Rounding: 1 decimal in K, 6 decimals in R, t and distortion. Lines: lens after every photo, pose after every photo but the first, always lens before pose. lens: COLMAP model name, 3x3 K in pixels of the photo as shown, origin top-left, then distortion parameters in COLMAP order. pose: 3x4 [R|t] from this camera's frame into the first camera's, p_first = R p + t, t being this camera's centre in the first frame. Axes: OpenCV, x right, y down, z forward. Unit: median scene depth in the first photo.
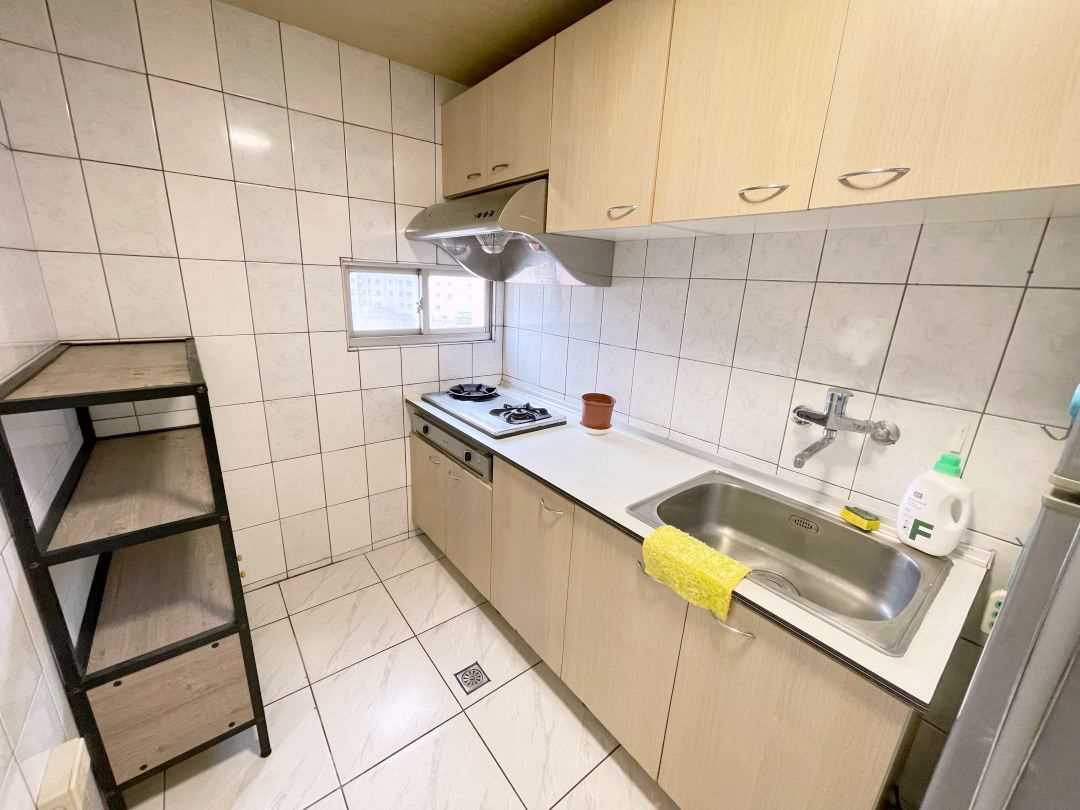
lens RADIAL K [[433.1, 0, 531.3], [0, 433.1, 405.8], [0, 0, 1]] dist [-0.002863, -0.000330]
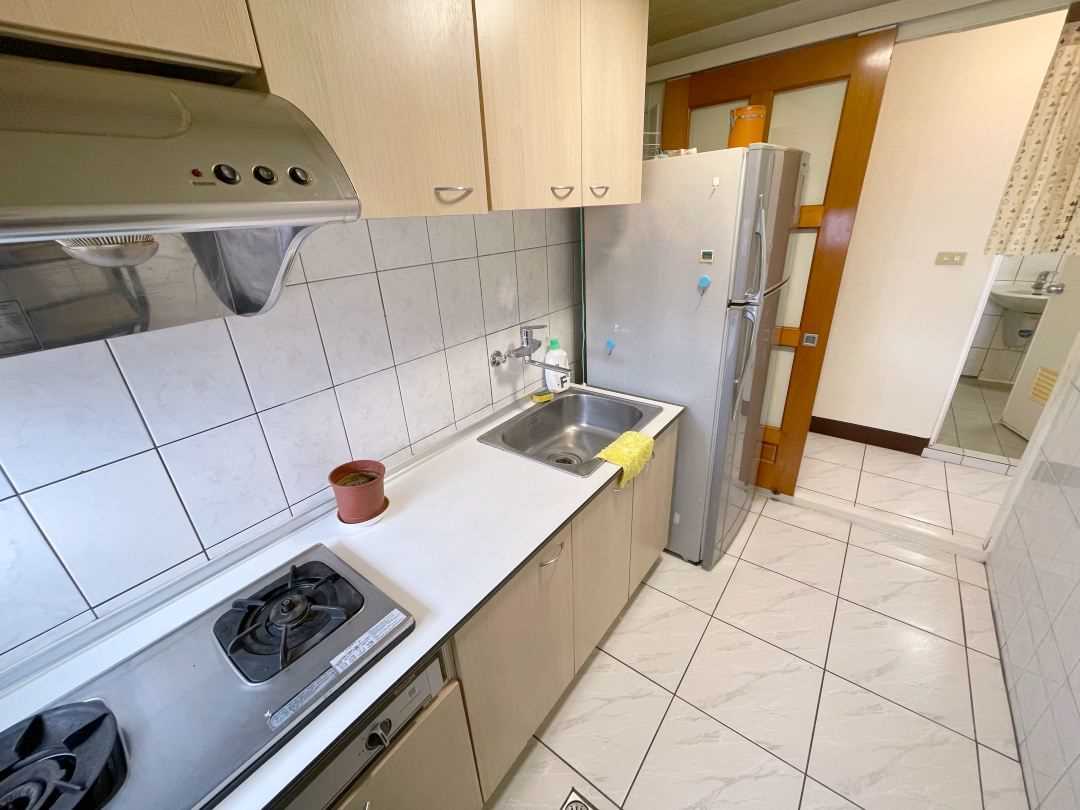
lens RADIAL K [[433.1, 0, 531.3], [0, 433.1, 405.8], [0, 0, 1]] dist [-0.002863, -0.000330]
pose [[-0.247672, -0.414920, 0.875500, -0.603001], [0.313466, 0.820731, 0.477641, -0.453393], [-0.916732, 0.392738, -0.073209, 1.055546]]
